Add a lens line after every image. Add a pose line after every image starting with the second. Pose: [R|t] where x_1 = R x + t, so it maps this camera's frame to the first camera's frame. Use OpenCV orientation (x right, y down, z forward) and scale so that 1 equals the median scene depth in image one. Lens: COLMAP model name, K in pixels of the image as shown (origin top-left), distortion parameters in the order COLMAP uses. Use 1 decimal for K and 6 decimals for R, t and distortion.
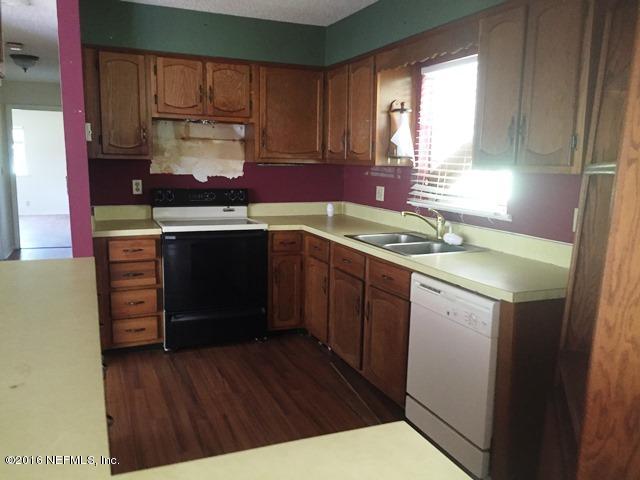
lens RADIAL K [[541.9, 0, 319.4], [0, 541.9, 237.5], [0, 0, 1]] dist [0.042721, -0.081541]
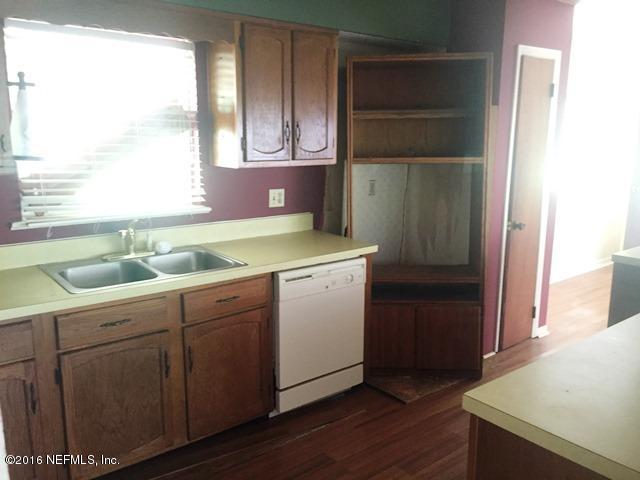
lens RADIAL K [[541.9, 0, 319.3], [0, 541.9, 244.2], [0, 0, 1]] dist [0.042721, -0.081541]
pose [[-0.276307, -0.200029, 0.940023, -0.770929], [0.126853, 0.961953, 0.241982, -0.217049], [-0.952661, 0.186106, -0.240420, 1.148028]]
